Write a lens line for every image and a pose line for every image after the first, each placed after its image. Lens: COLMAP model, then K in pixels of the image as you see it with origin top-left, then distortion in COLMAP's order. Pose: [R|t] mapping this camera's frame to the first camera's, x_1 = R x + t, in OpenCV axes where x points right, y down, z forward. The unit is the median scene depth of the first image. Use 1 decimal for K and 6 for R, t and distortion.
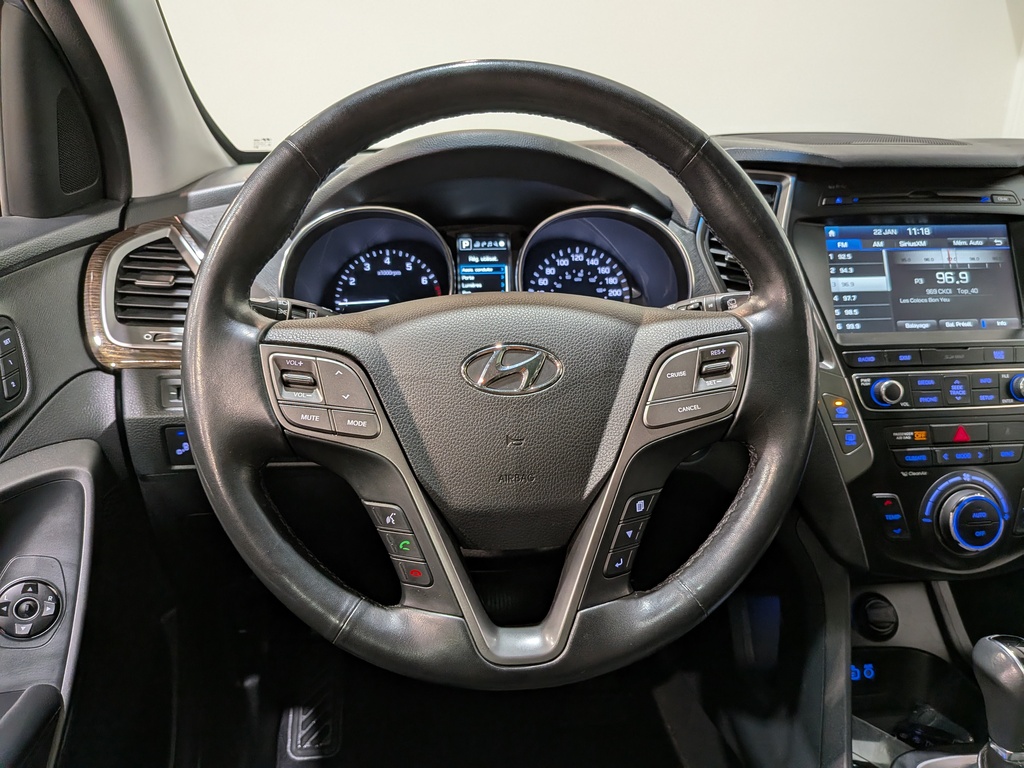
lens RADIAL K [[748.6, 0, 519.5], [0, 748.6, 398.4], [0, 0, 1]] dist [0.073664, -0.131883]
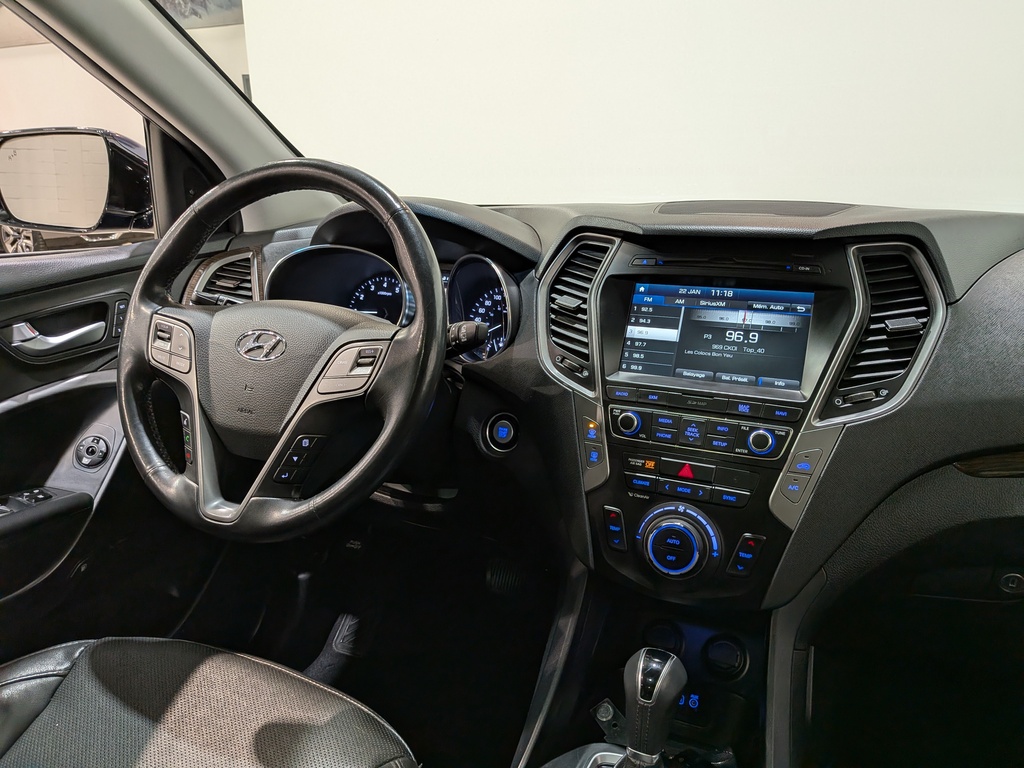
lens RADIAL K [[748.6, 0, 508.0], [0, 748.6, 386.3], [0, 0, 1]] dist [0.073664, -0.131883]
pose [[0.867321, 0.140881, -0.477396, 0.837340], [-0.173168, 0.984599, -0.024050, -0.003586], [0.466655, 0.103529, 0.878359, -0.118520]]
